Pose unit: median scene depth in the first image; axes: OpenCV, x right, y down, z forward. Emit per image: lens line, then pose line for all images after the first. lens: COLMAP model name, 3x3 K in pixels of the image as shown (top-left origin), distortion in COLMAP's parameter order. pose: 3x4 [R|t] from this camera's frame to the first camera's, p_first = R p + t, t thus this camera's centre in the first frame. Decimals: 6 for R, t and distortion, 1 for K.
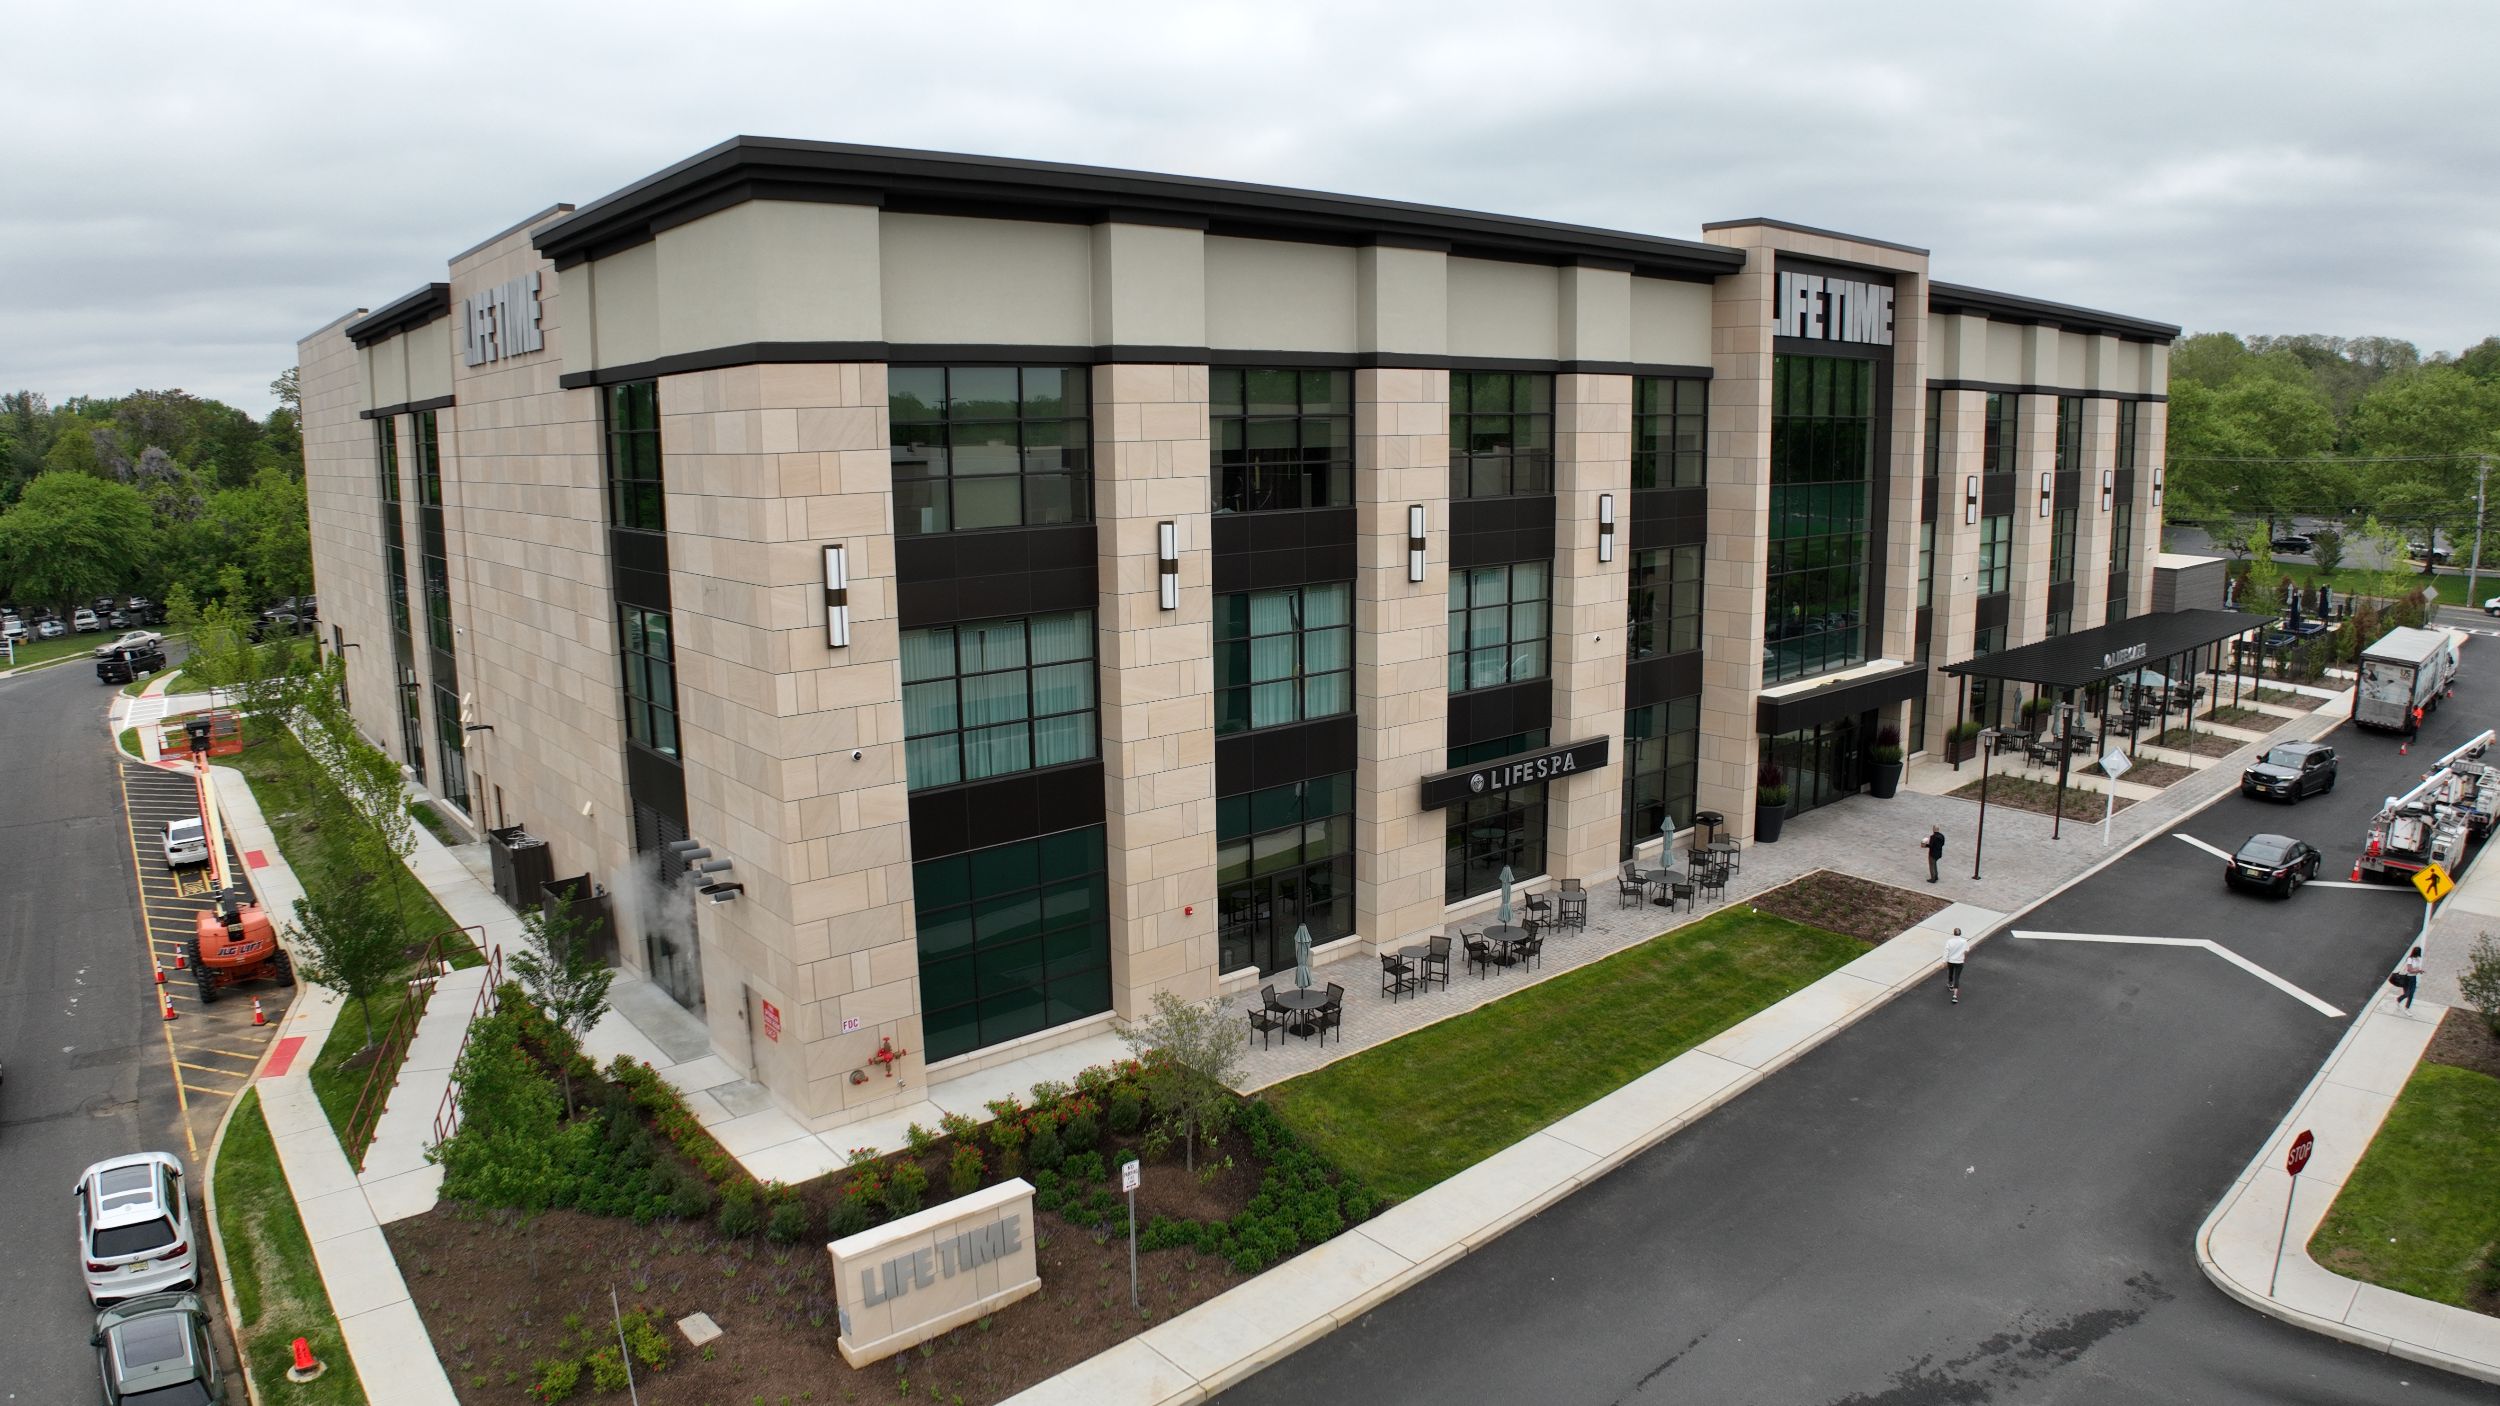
lens RADIAL K [[1550.2, 0, 1250.0], [0, 1550.2, 703.0], [0, 0, 1]] dist [-0.165820, 0.016210]
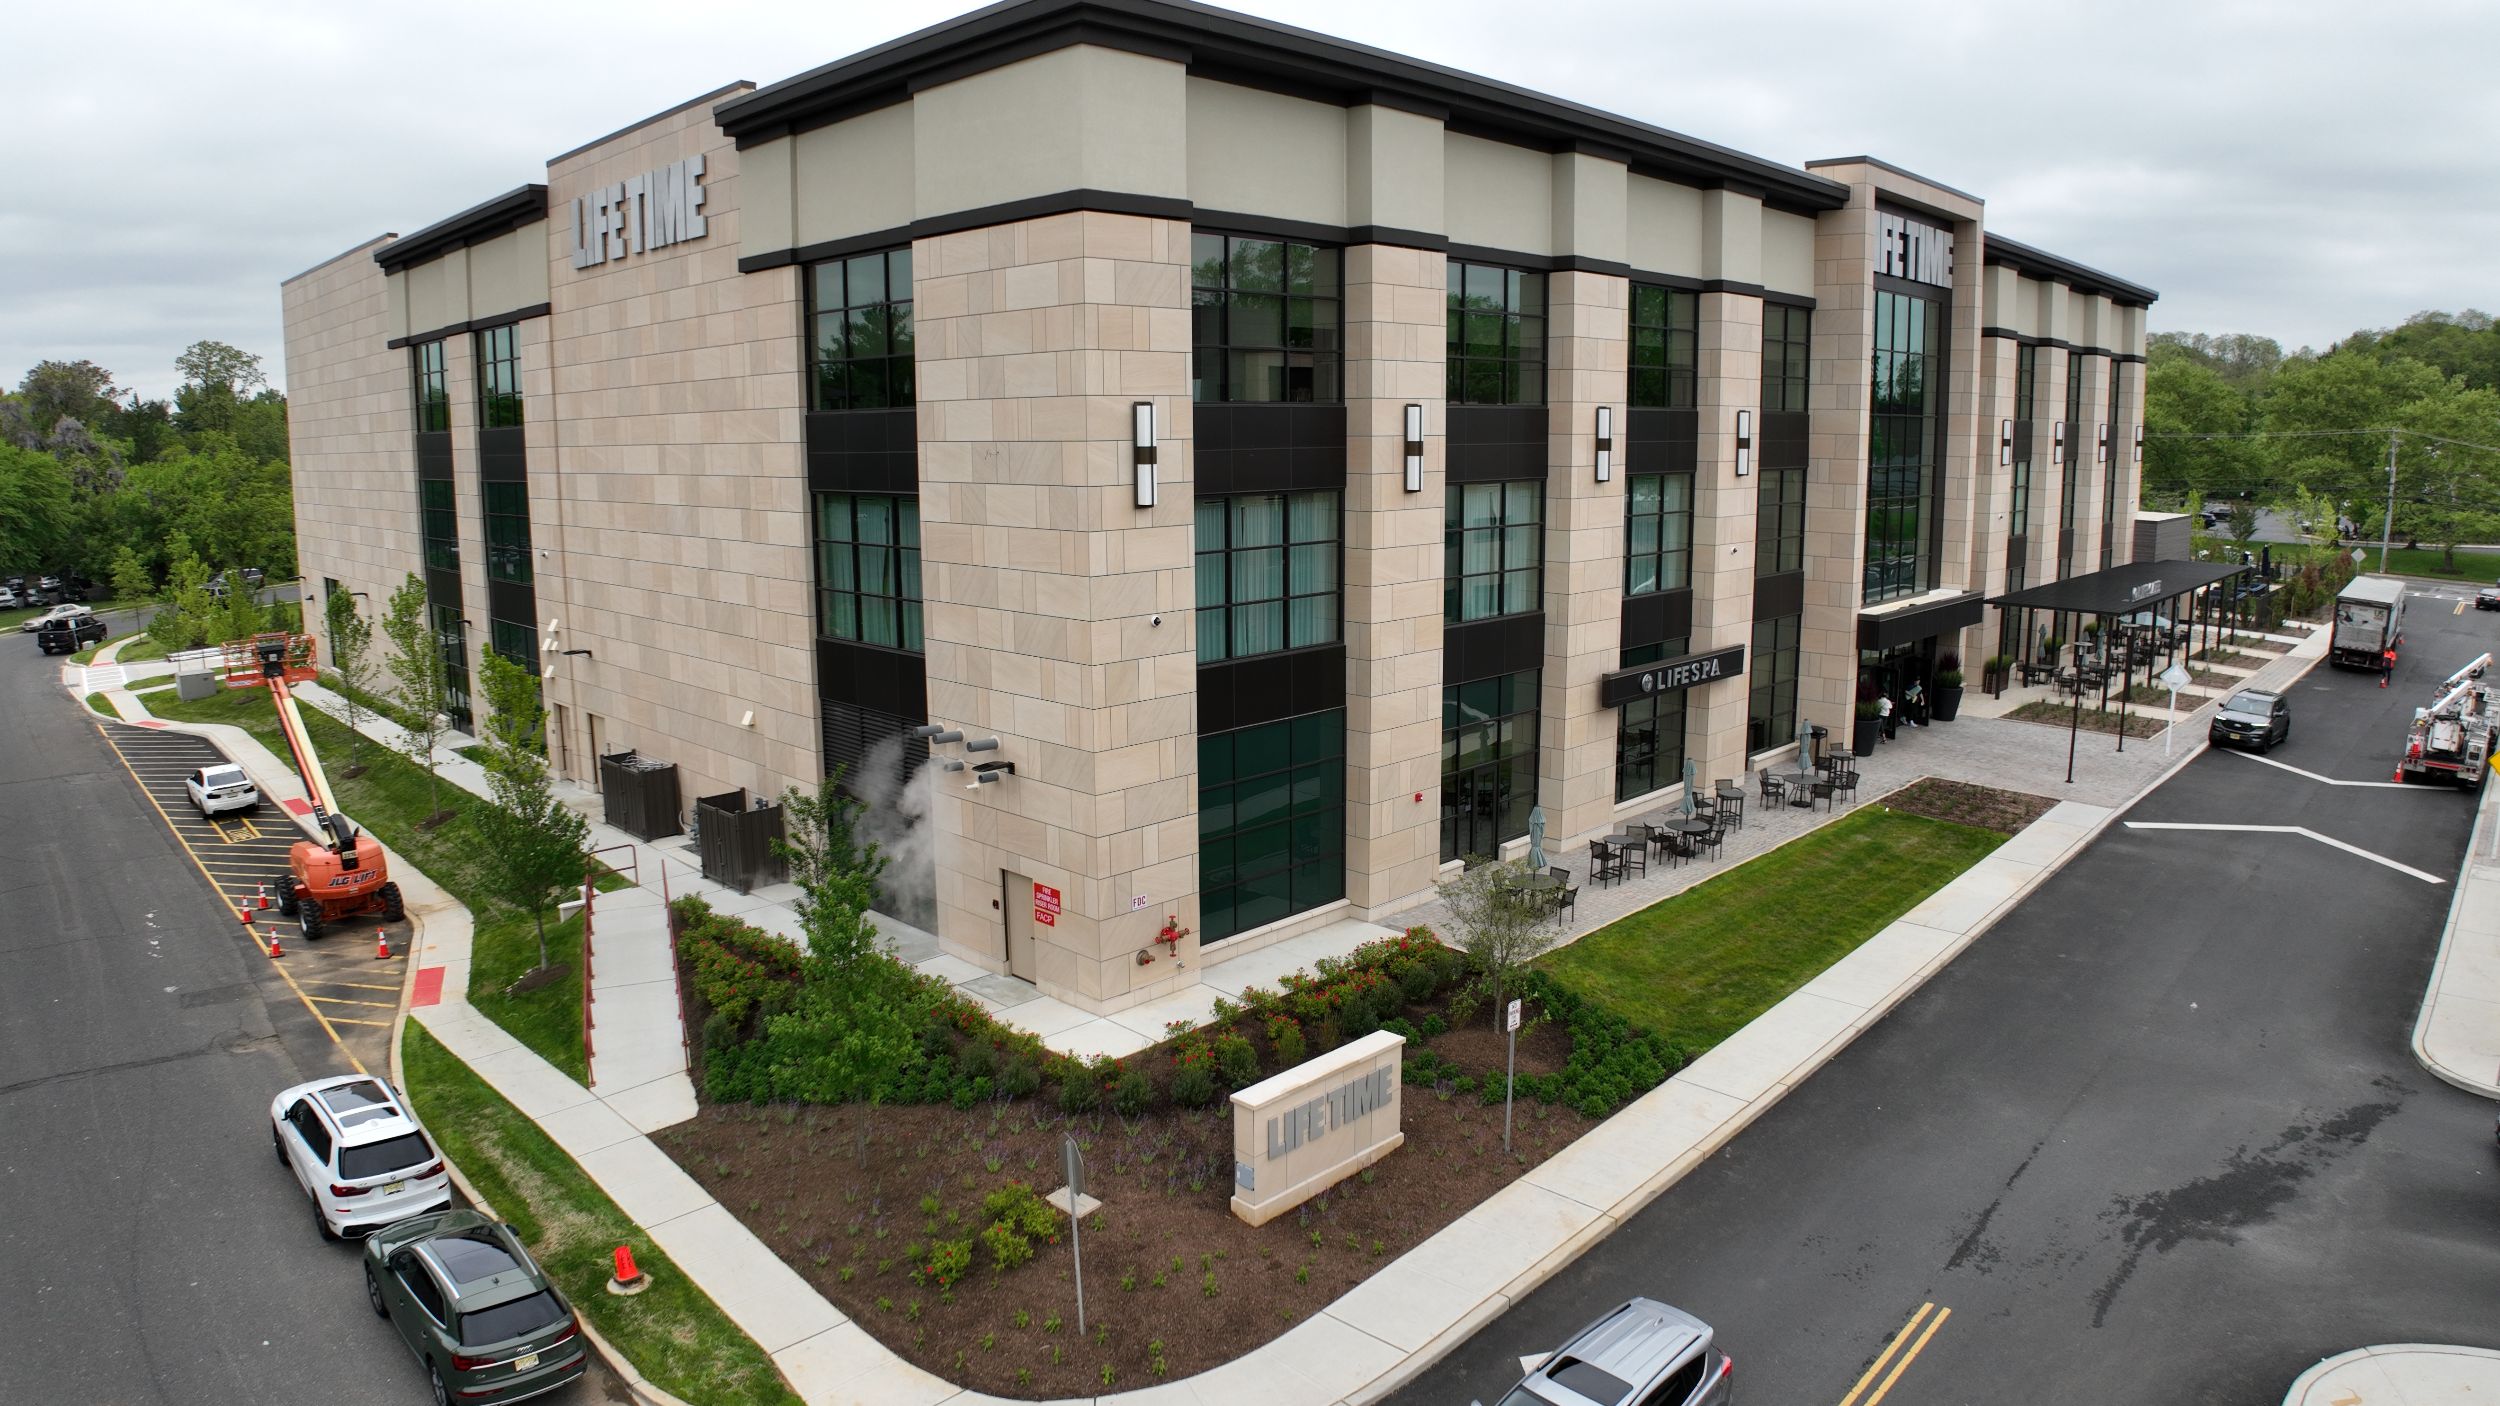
lens RADIAL K [[1550.2, 0, 1250.0], [0, 1550.2, 703.0], [0, 0, 1]] dist [-0.165820, 0.016210]
pose [[0.995932, -0.010168, 0.089537, -0.225295], [0.010451, 0.999942, -0.002686, 0.070983], [-0.089505, 0.003611, 0.995980, 0.009980]]
